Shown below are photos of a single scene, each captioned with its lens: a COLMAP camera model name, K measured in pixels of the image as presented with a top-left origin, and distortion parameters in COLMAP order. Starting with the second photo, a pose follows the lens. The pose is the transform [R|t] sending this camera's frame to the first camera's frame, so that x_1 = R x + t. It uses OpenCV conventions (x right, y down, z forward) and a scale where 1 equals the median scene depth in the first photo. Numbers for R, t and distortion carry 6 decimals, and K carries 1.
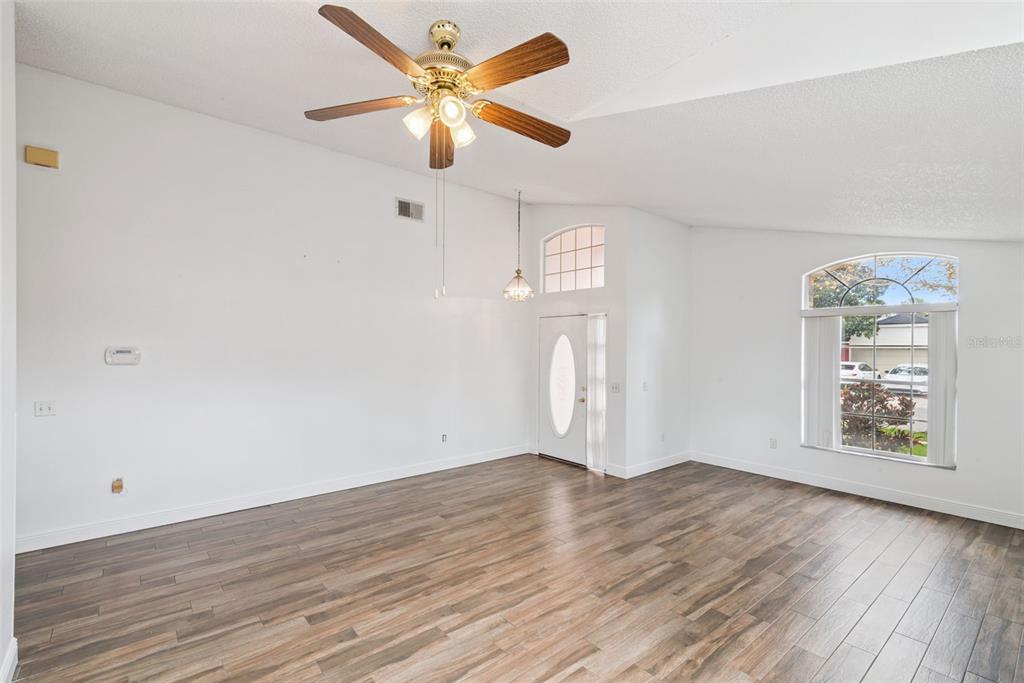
lens RADIAL K [[467.5, 0, 508.4], [0, 467.5, 351.8], [0, 0, 1]] dist [0.008316, 0.000262]
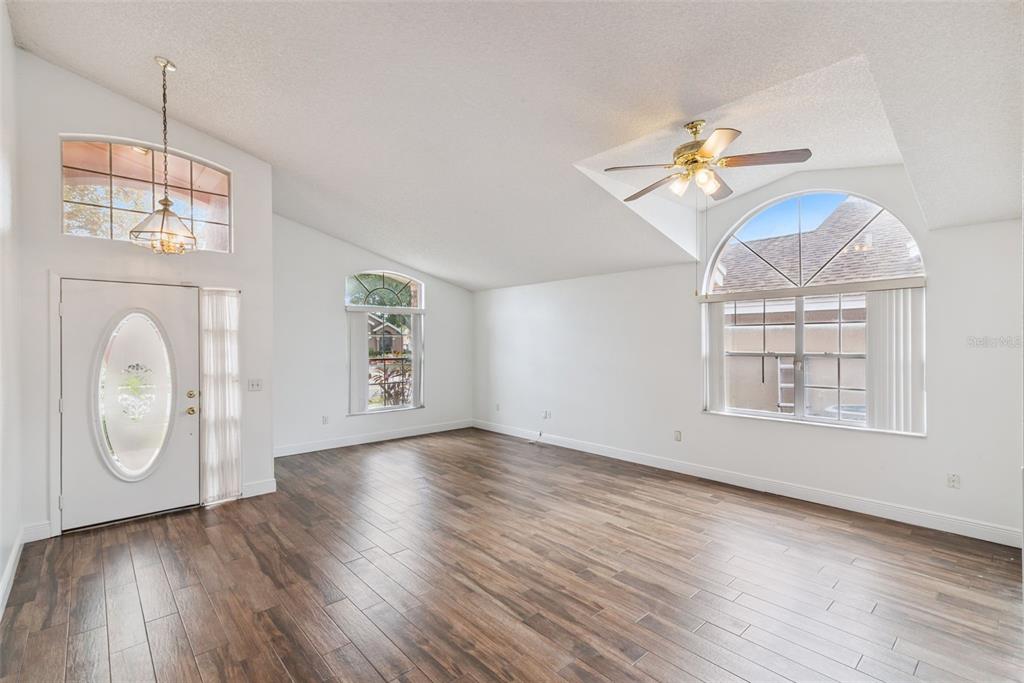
lens RADIAL K [[466.0, 0, 512.0], [0, 466.0, 341.5], [0, 0, 1]] dist [0.012396, 0.000052]
pose [[-0.043470, -0.006856, 0.999031, -1.027056], [0.015843, 0.999846, 0.007551, 0.007083], [-0.998929, 0.016156, -0.043355, 1.042239]]
